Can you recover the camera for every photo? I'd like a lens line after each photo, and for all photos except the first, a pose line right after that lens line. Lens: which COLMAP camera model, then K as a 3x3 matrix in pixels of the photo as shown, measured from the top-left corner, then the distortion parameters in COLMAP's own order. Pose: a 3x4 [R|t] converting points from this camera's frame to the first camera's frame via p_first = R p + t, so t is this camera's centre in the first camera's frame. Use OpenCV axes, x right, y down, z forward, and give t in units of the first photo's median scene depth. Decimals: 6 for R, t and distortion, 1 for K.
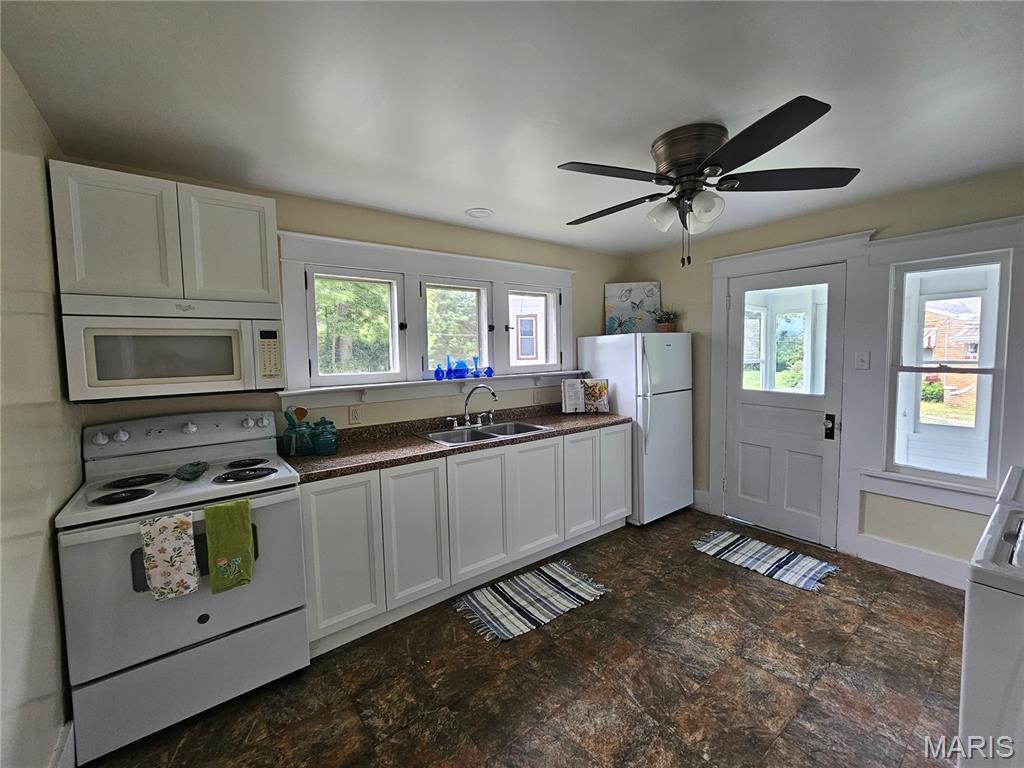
lens RADIAL K [[418.9, 0, 514.7], [0, 418.9, 381.5], [0, 0, 1]] dist [-0.001528, 0.000420]
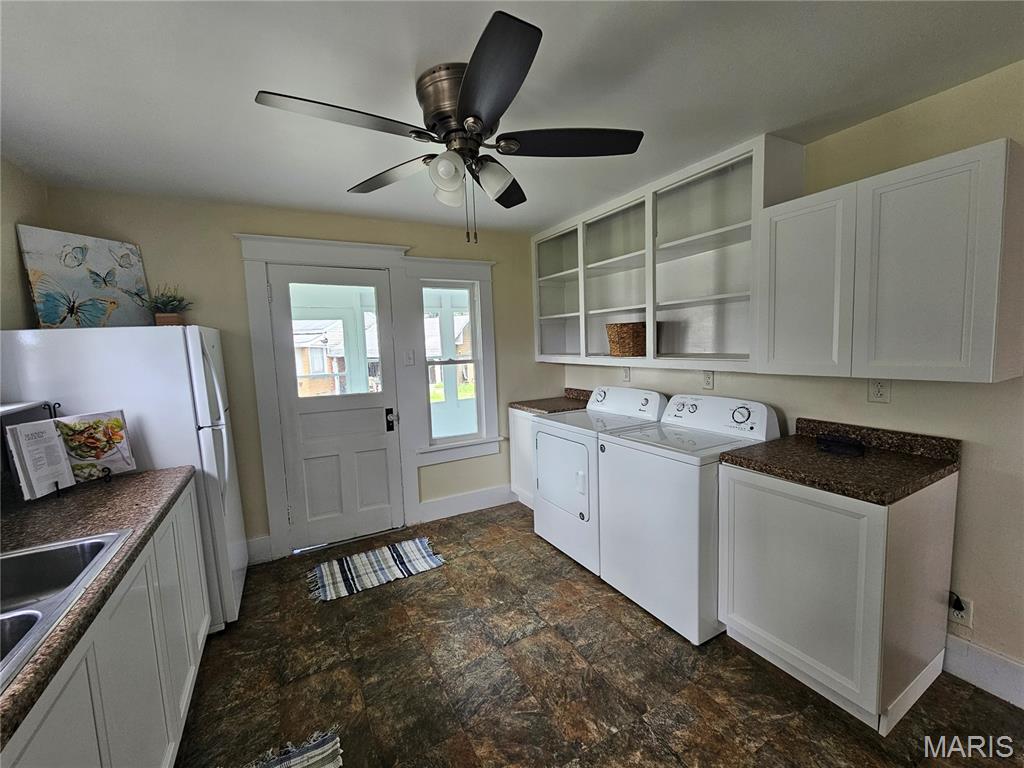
lens RADIAL K [[418.9, 0, 514.9], [0, 418.9, 382.4], [0, 0, 1]] dist [-0.001528, 0.000420]
pose [[0.151177, -0.085312, 0.984818, -0.274866], [0.101755, 0.992320, 0.070342, -0.032831], [-0.983256, 0.089576, 0.158697, 0.511337]]
